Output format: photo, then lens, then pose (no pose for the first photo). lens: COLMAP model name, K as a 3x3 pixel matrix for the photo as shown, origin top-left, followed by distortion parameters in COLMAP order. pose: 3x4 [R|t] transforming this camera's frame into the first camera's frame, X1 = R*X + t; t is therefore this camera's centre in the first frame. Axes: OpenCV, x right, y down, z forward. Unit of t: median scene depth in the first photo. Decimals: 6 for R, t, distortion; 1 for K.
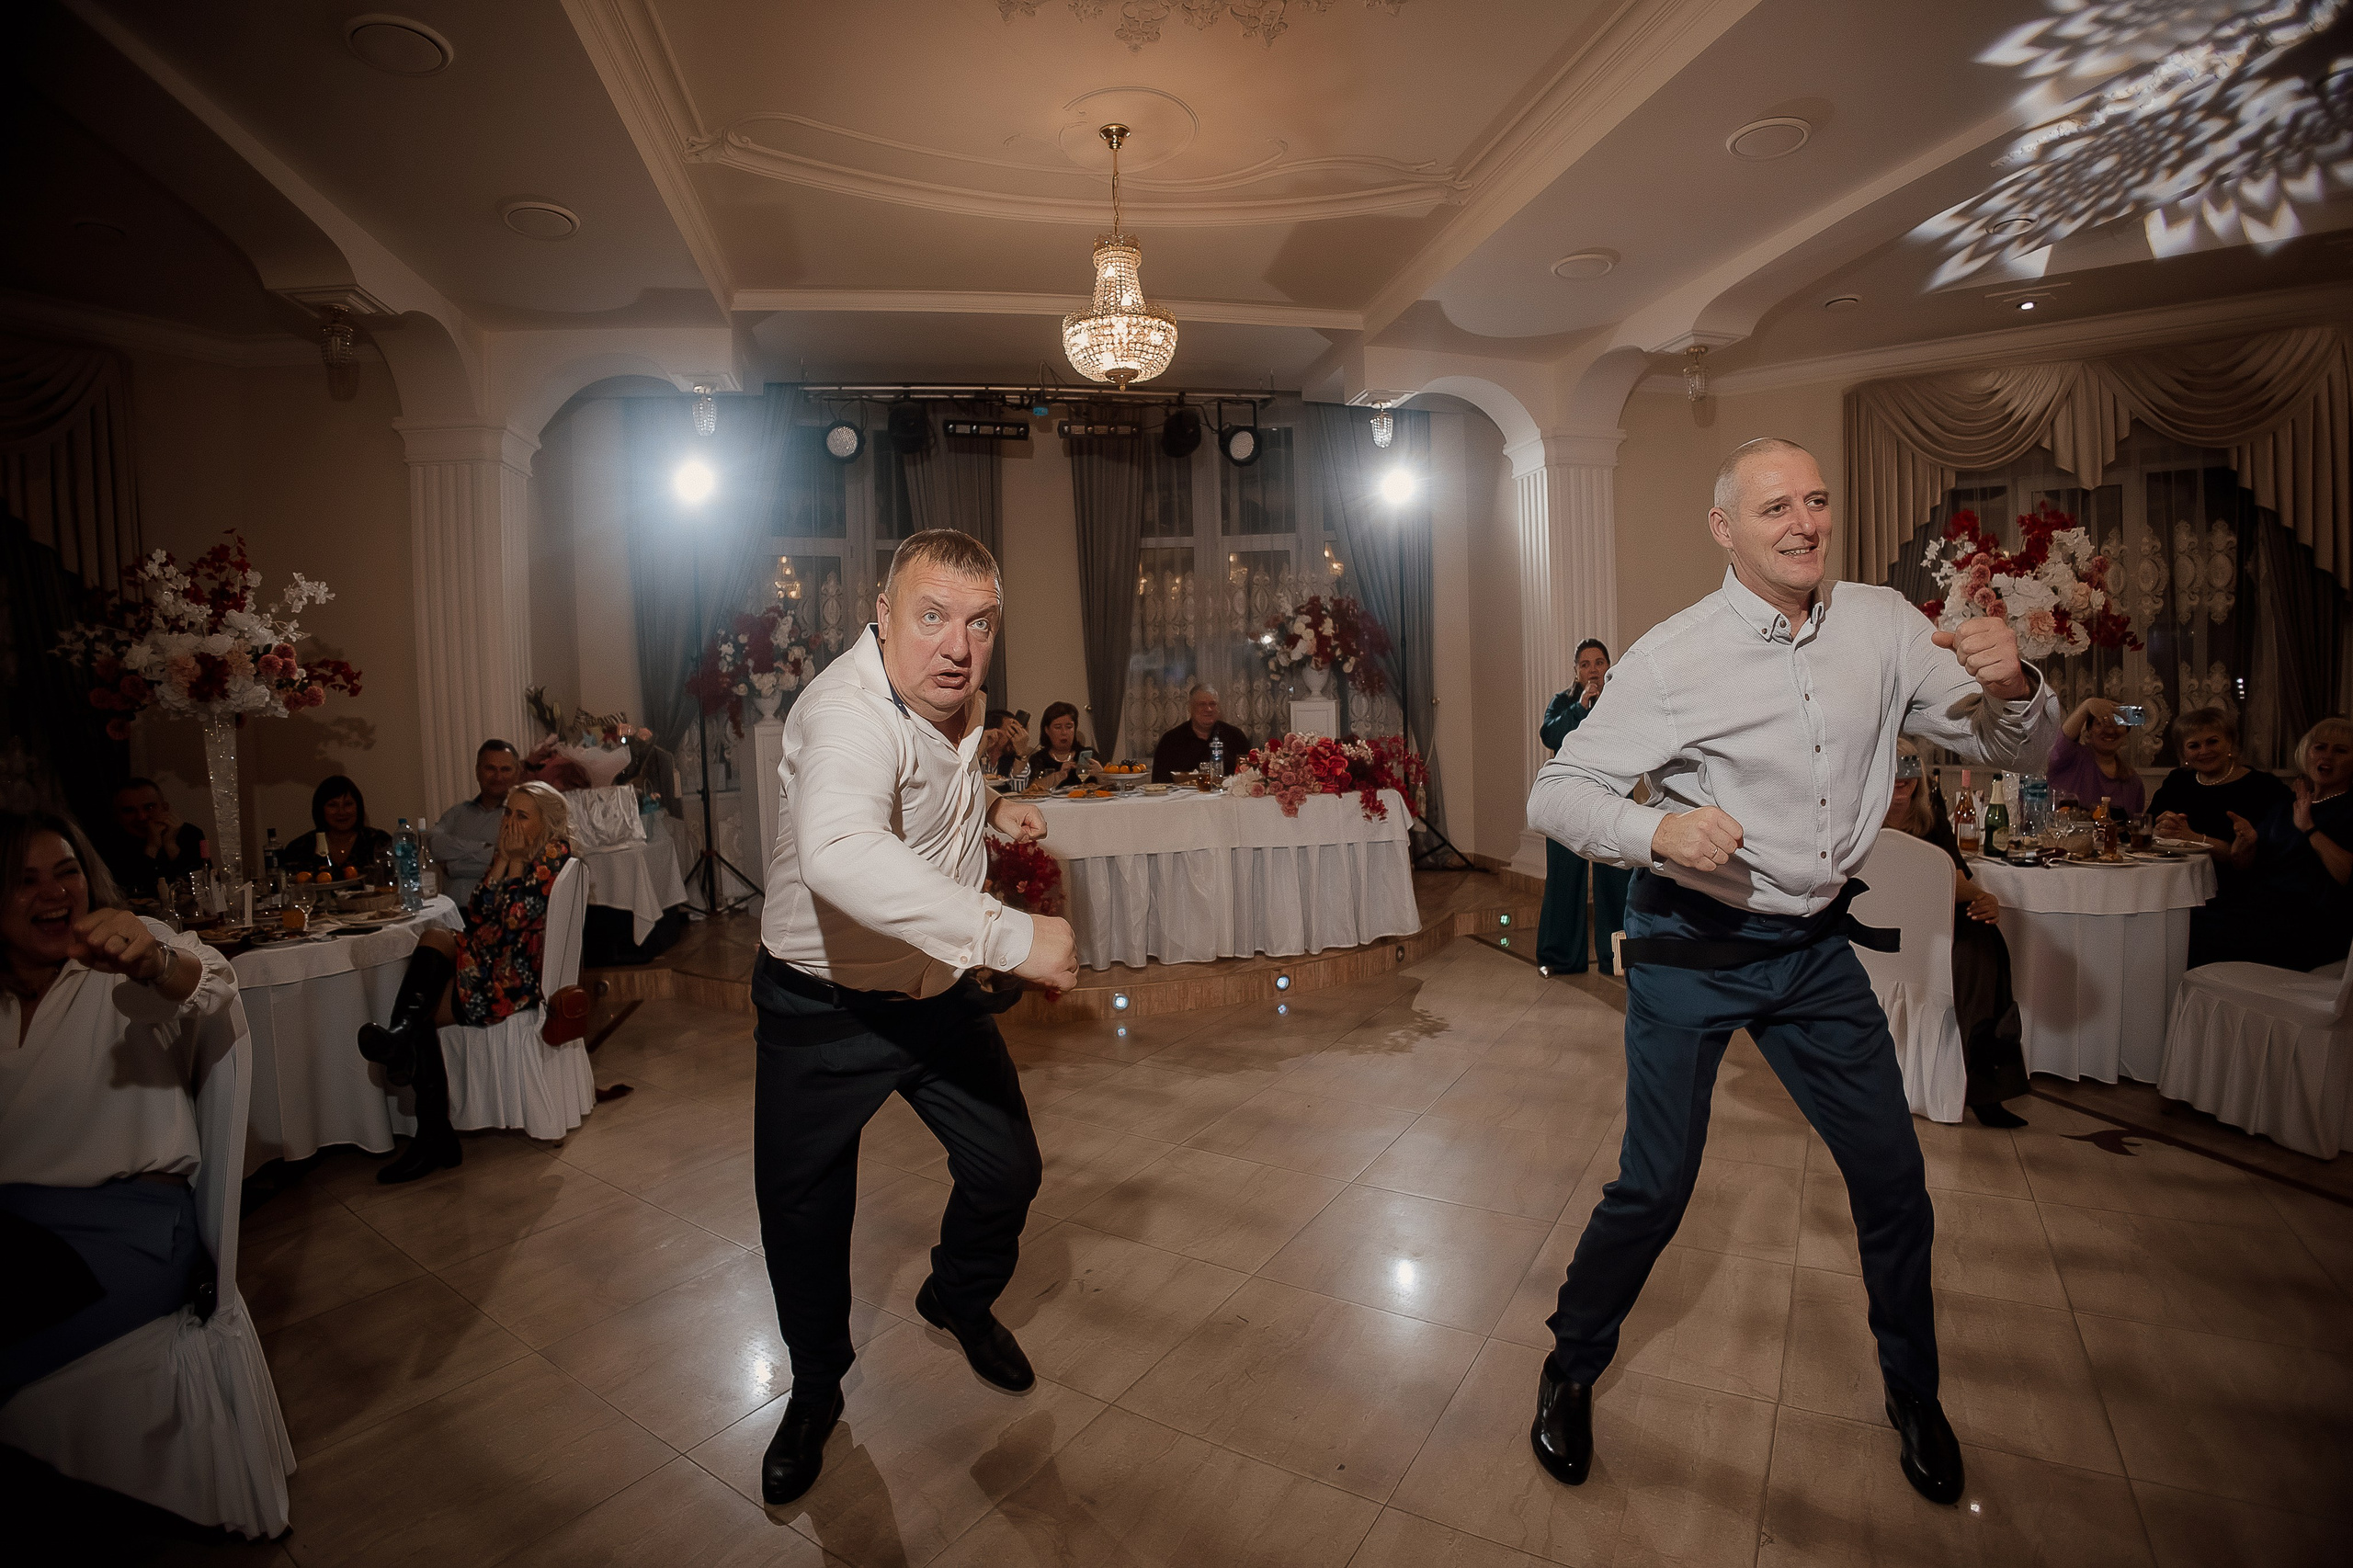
lens RADIAL K [[1155.7, 0, 1170.2], [0, 1155.7, 770.3], [0, 0, 1]] dist [-0.129509, 0.013448]
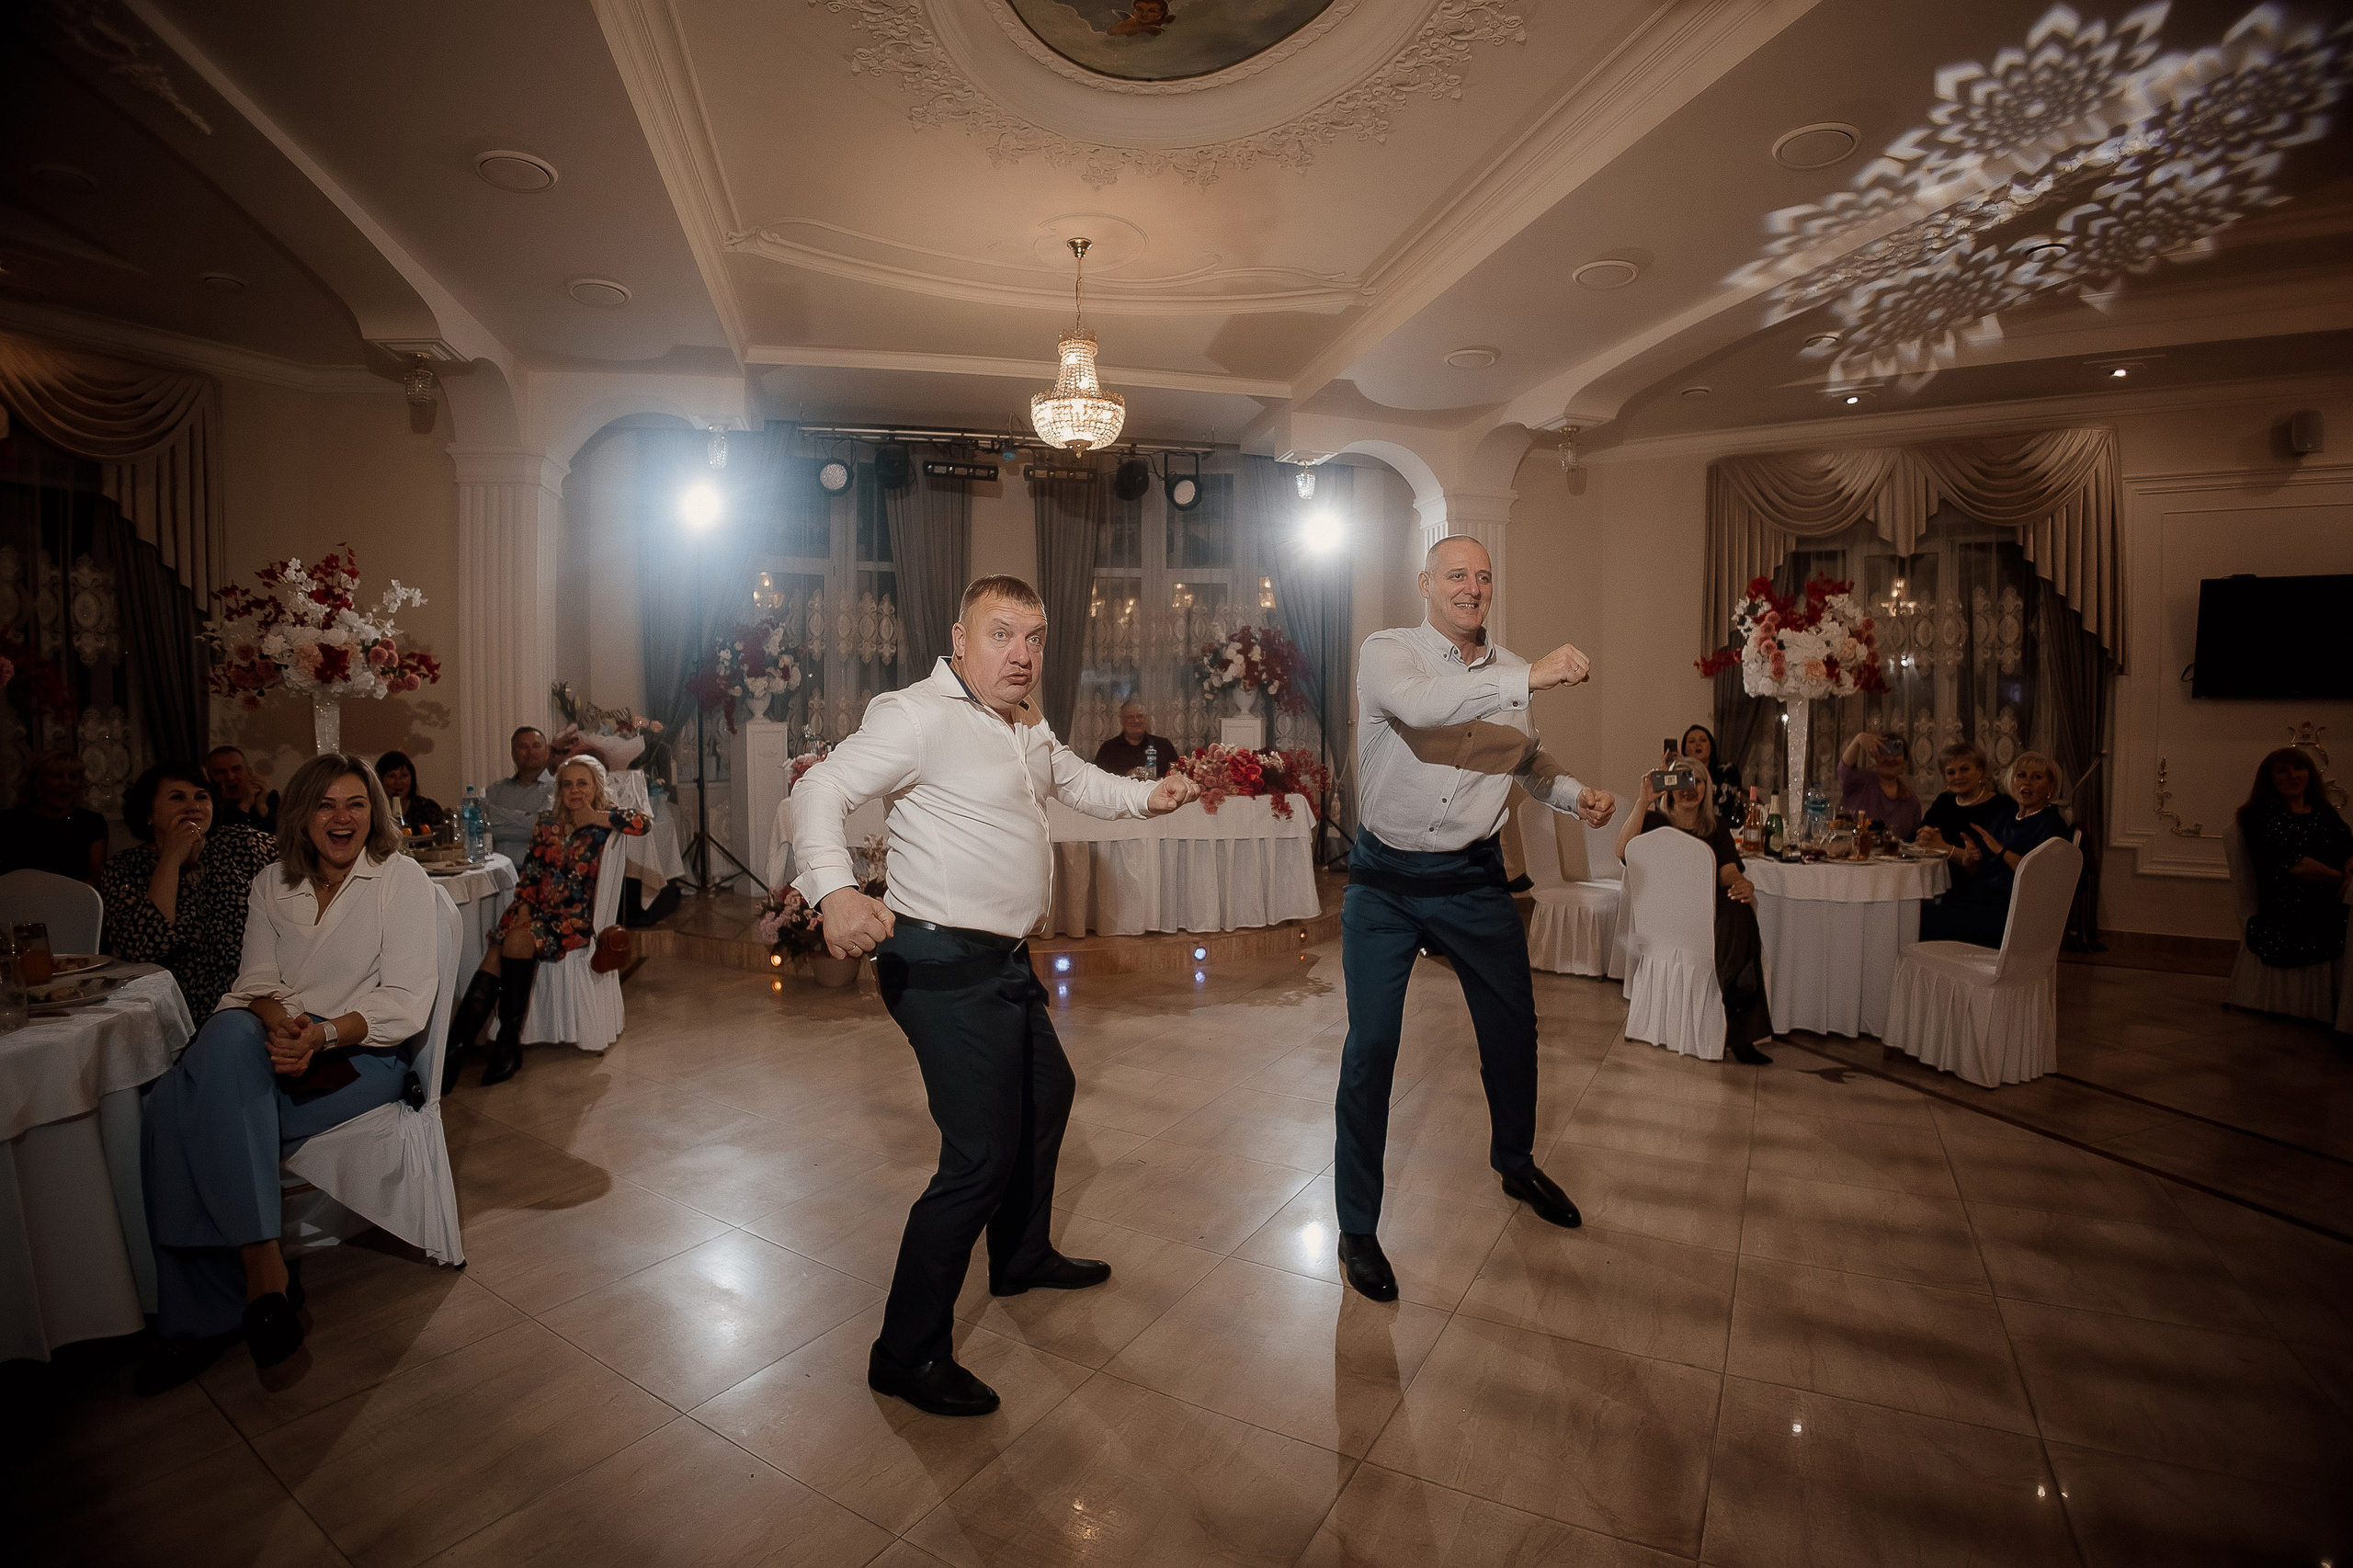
lens RADIAL K [[1217.6, 0, 1178.2], [0, 1217.6, 778.4], [0, 0, 1]] dist [-0.139154, 0.020273]
pose [[0.998552, 0.031019, 0.043951, 0.014728], [-0.030435, 0.999440, -0.013884, 0.021504], [-0.044357, 0.012526, 0.998937, -0.236773]]
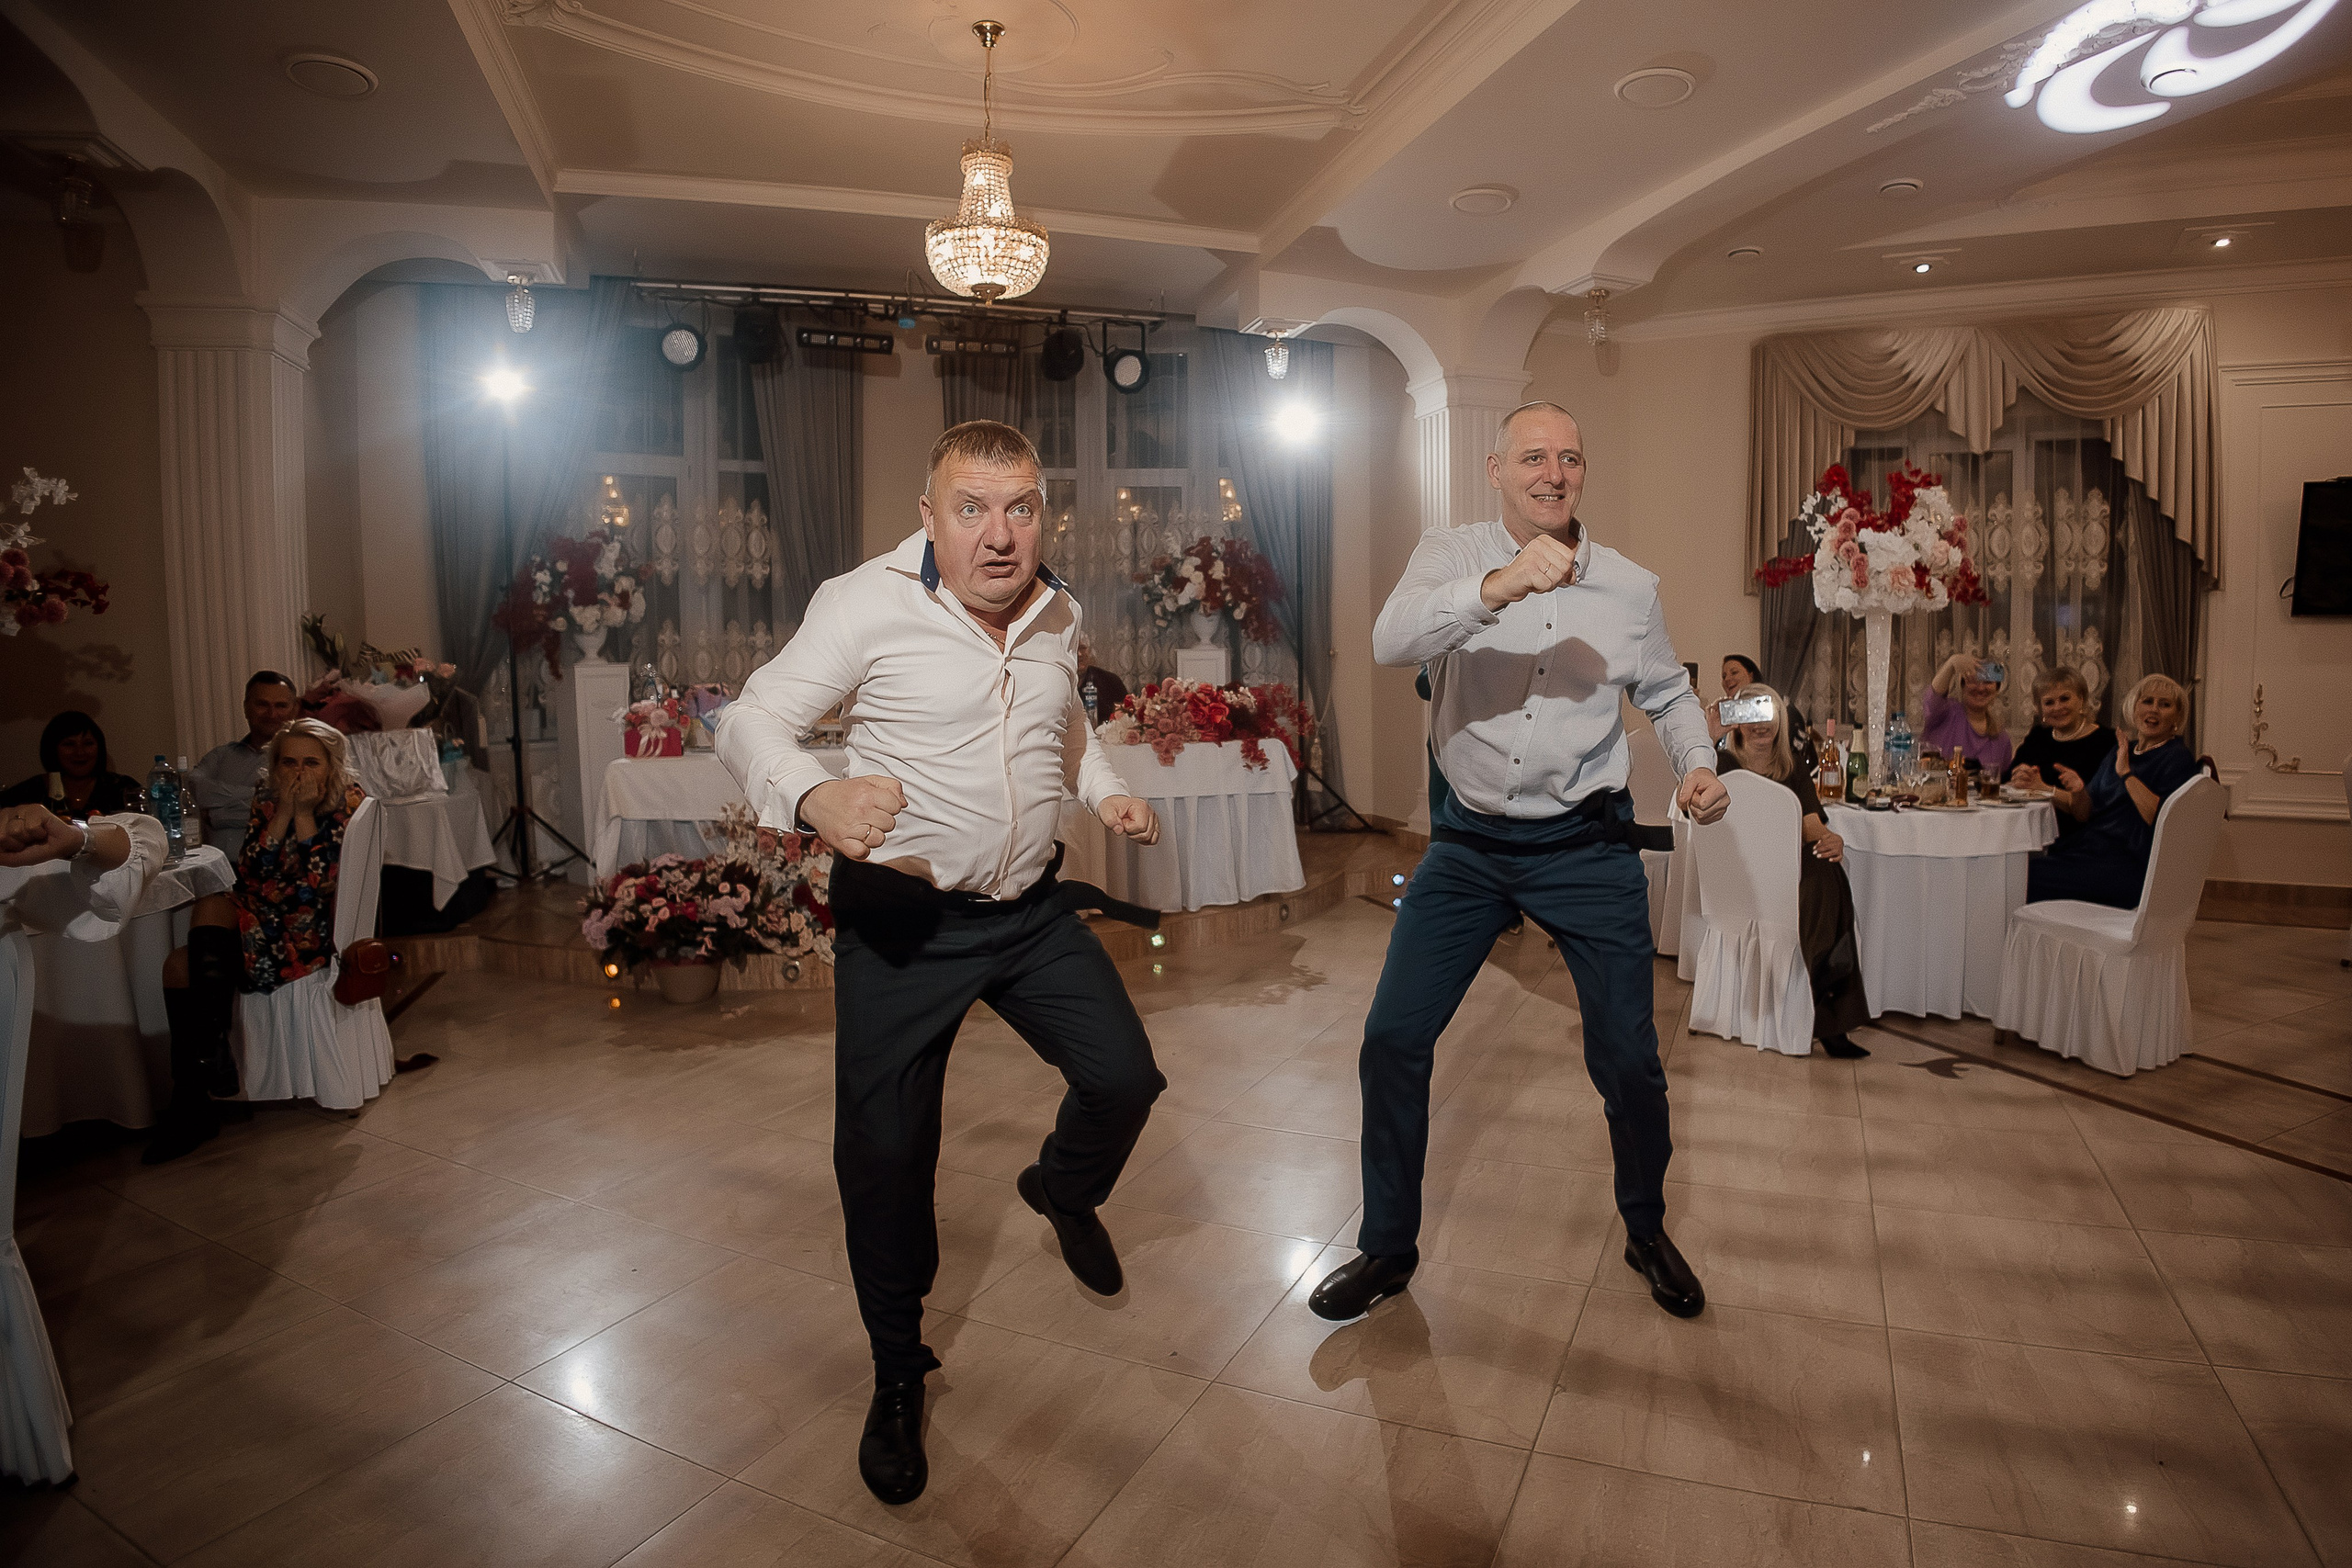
lens RADIAL K [[1327.5, 0, 1326.5], [0, 1327.5, 783.9], [0, 0, 1]] dist [-0.147657, 0.030085]
pose [[0.981452, 0.004819, 0.191649, 0.023972], [-0.010194, 0.999582, 0.027070, 0.023565], [-0.191439, -0.028521, 0.981090, -0.088513]]
